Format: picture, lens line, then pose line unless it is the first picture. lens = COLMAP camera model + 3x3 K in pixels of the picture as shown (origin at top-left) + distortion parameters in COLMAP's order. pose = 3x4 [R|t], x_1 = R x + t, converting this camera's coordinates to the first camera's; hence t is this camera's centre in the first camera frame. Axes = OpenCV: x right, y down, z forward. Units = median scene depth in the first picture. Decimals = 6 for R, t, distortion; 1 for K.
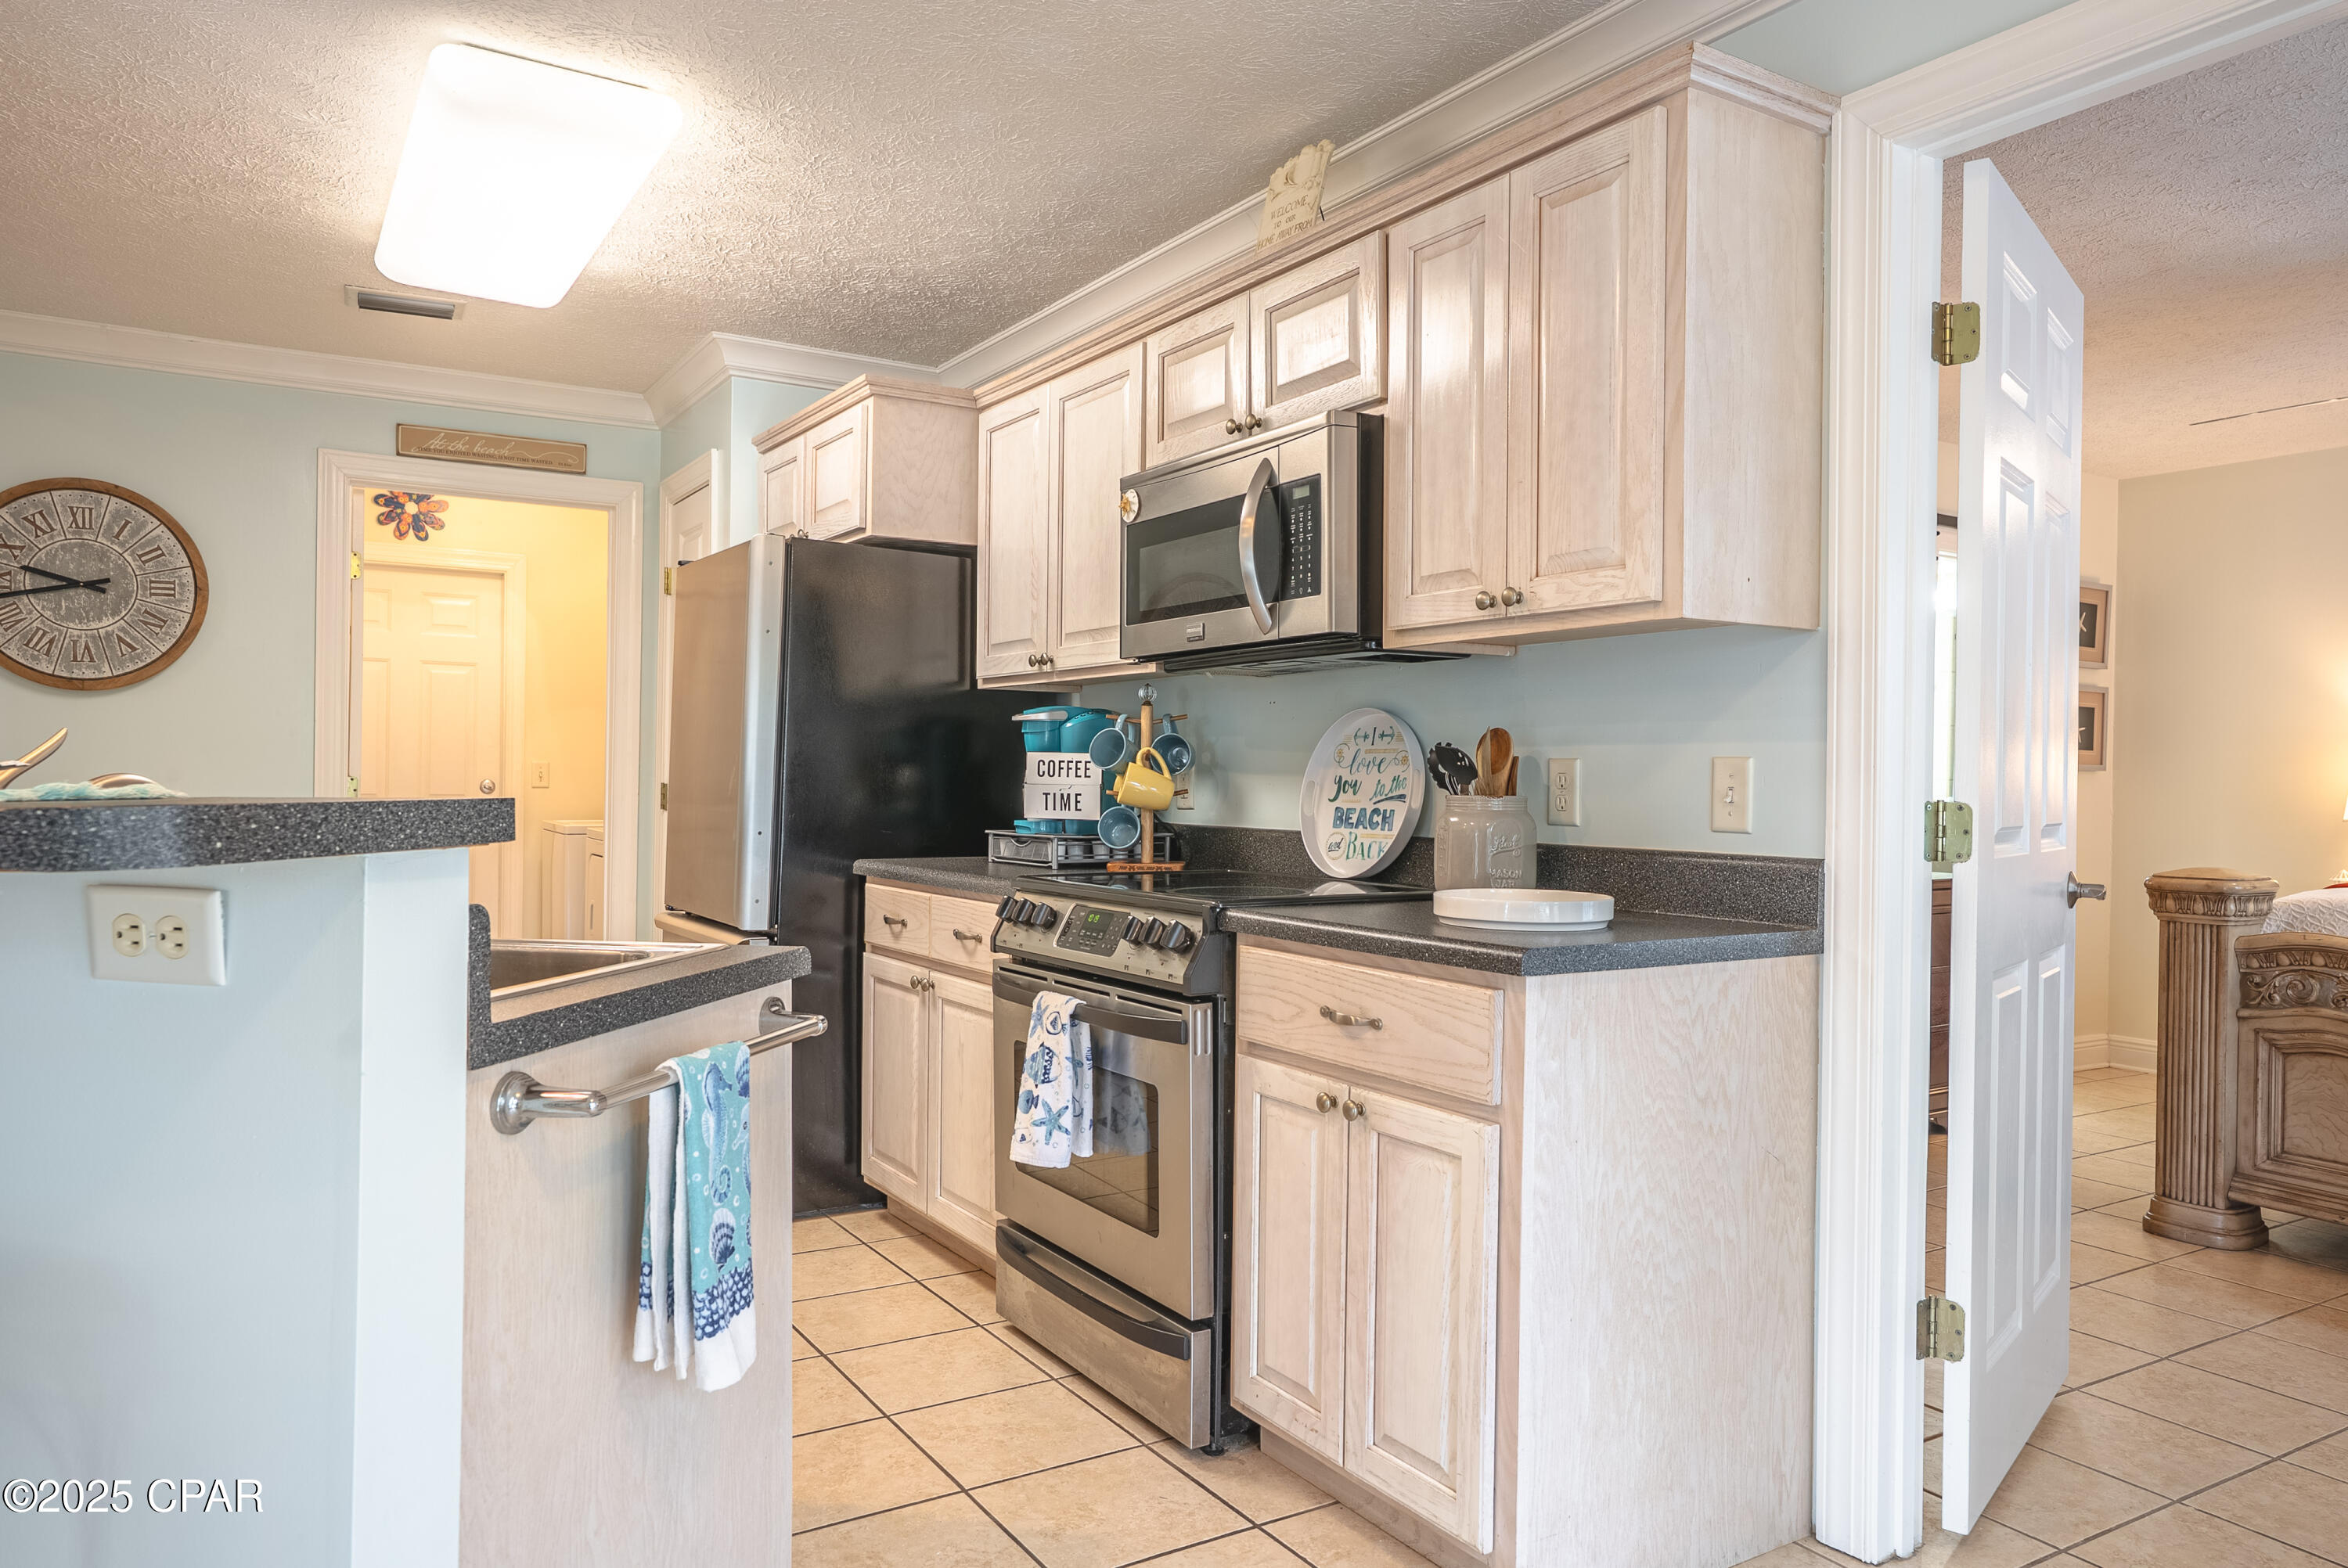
lens RADIAL K [[1568.0, 0, 1188.9], [0, 1568.0, 783.2], [0, 0, 1]] dist [-0.032603, 0.051474]
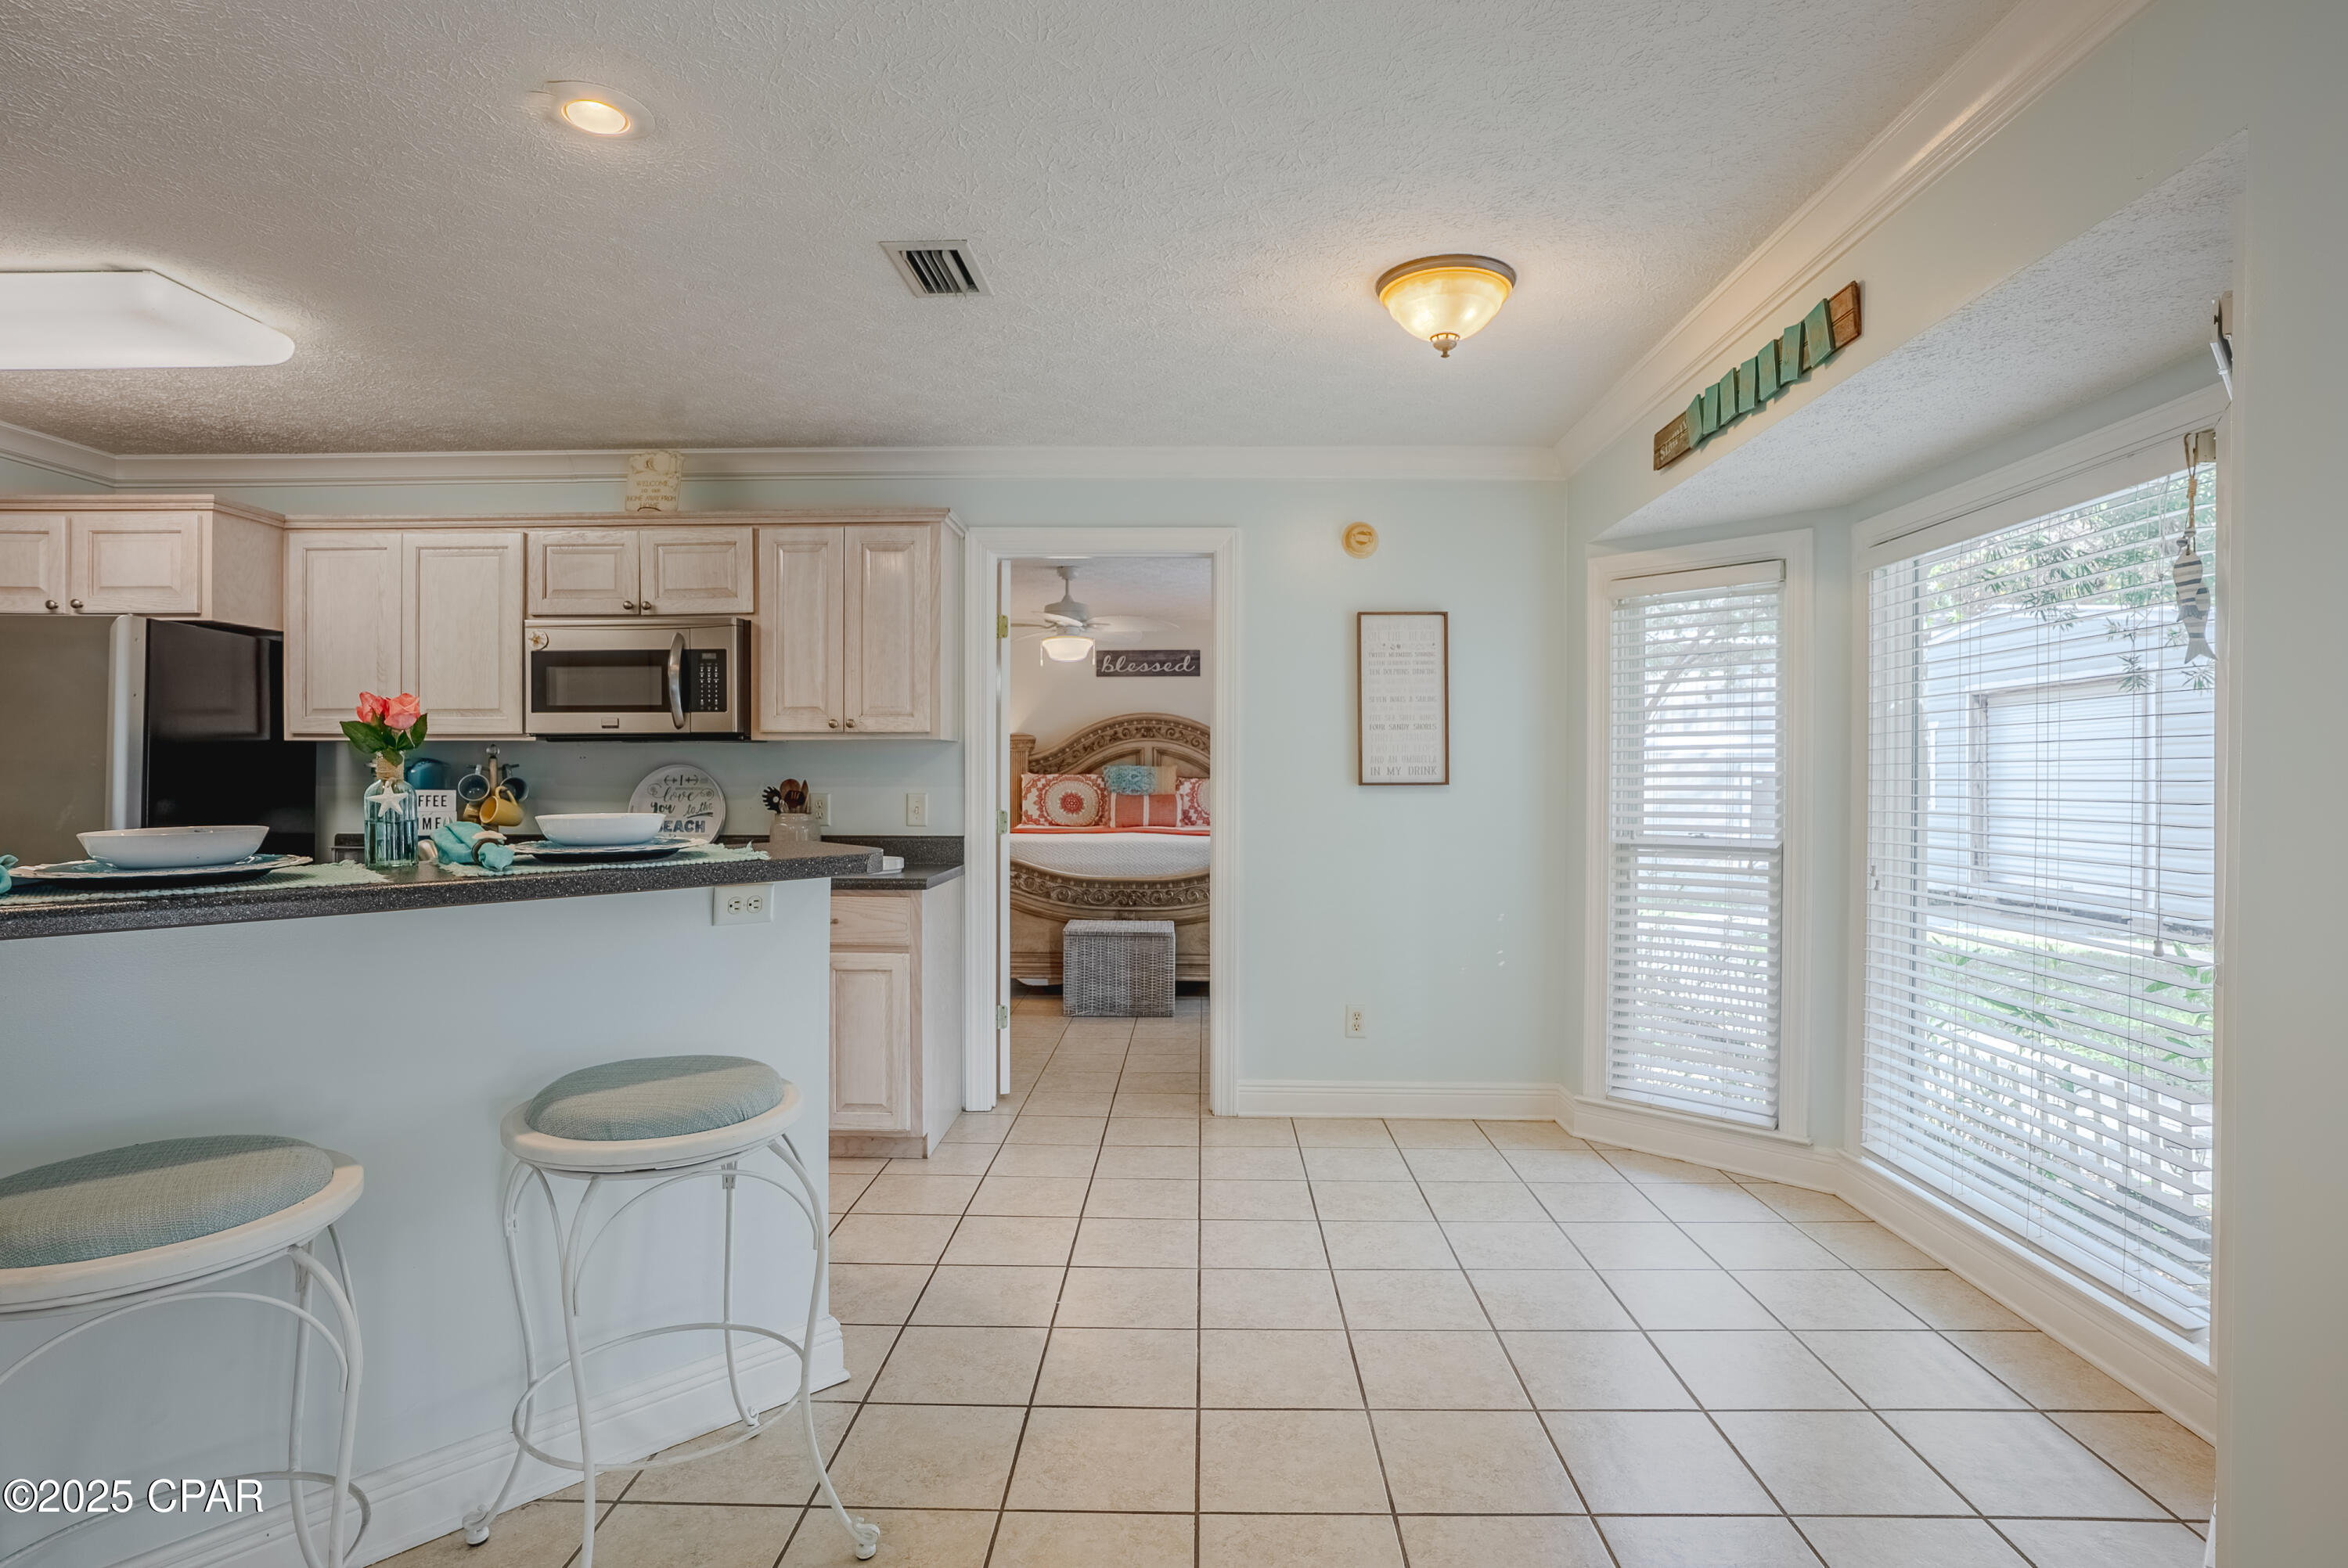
lens RADIAL K [[1187.1, 0, 1194.4], [0, 1187.1, 782.0], [0, 0, 1]] dist [-0.070760, 0.035321]
pose [[0.546994, -0.017238, 0.836959, -0.793952], [0.005618, 0.999841, 0.016921, -0.054810], [-0.837118, -0.004554, 0.547004, -0.264211]]
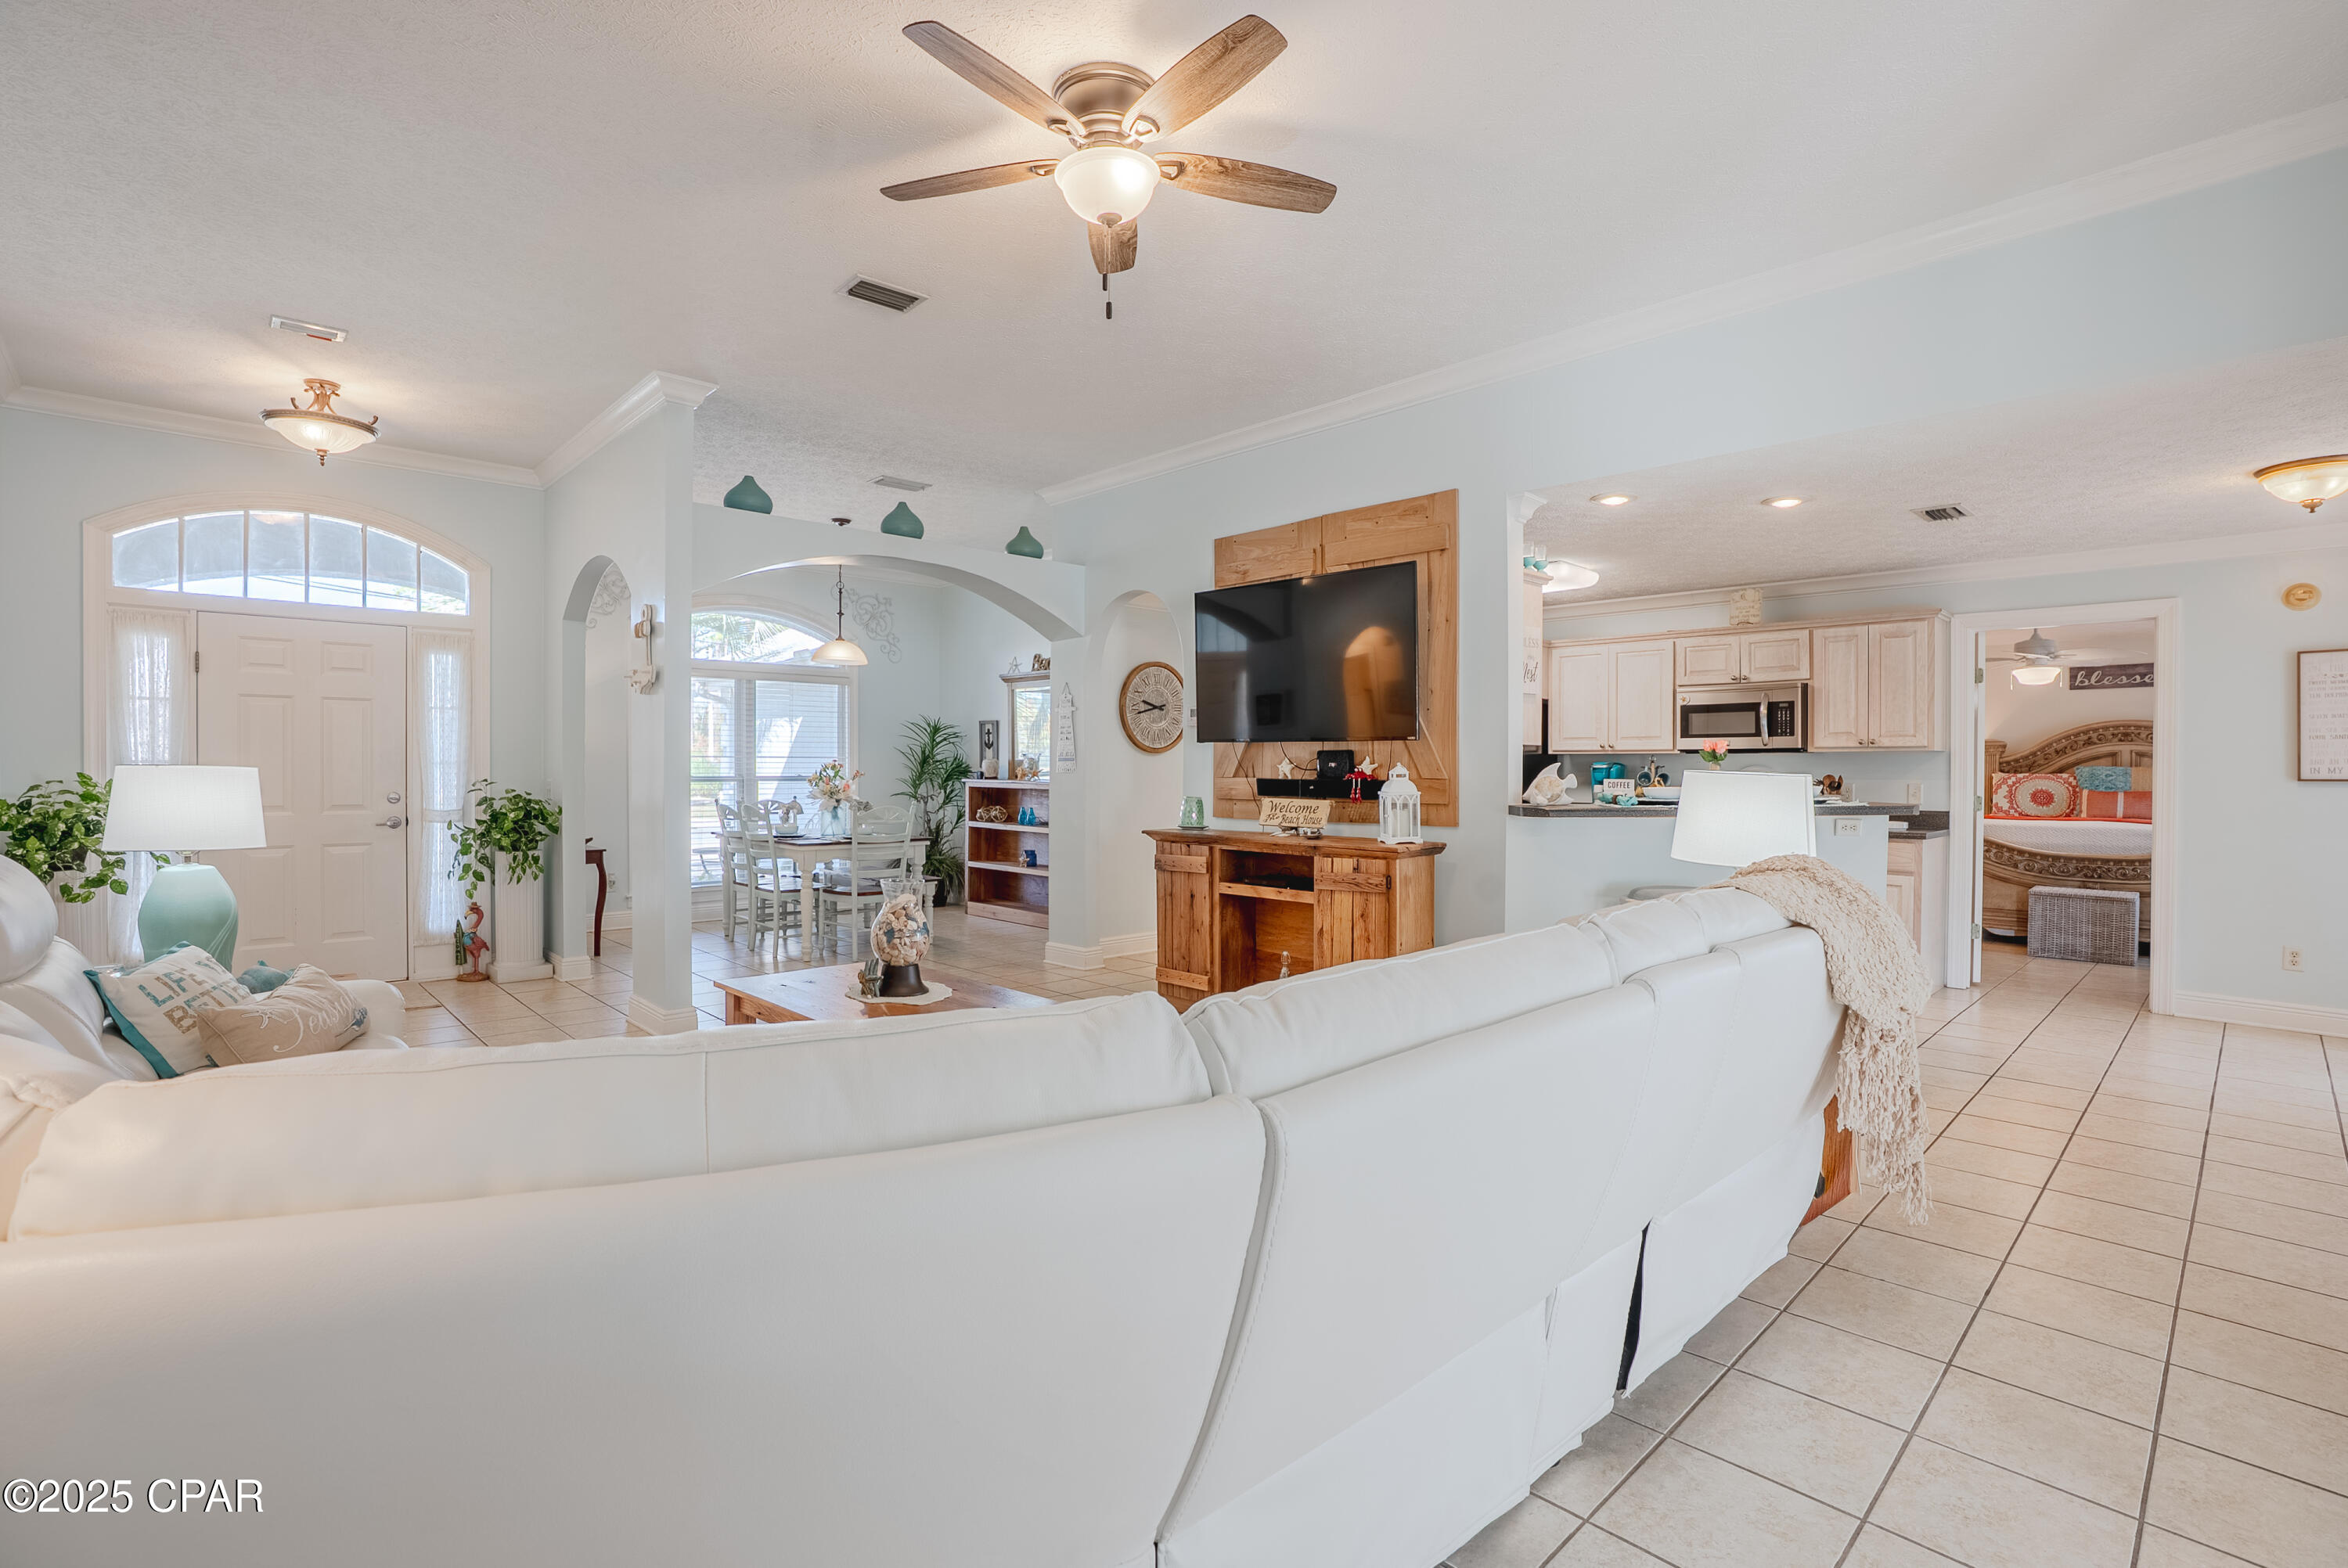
lens RADIAL K [[1103.4, 0, 1174.0], [0, 1103.4, 784.0], [0, 0, 1]] dist [-0.073329, 0.029578]
pose [[0.981222, -0.010544, 0.192593, -1.657357], [0.008066, 0.999874, 0.013647, -0.058911], [-0.192712, -0.011837, 0.981184, -1.021311]]
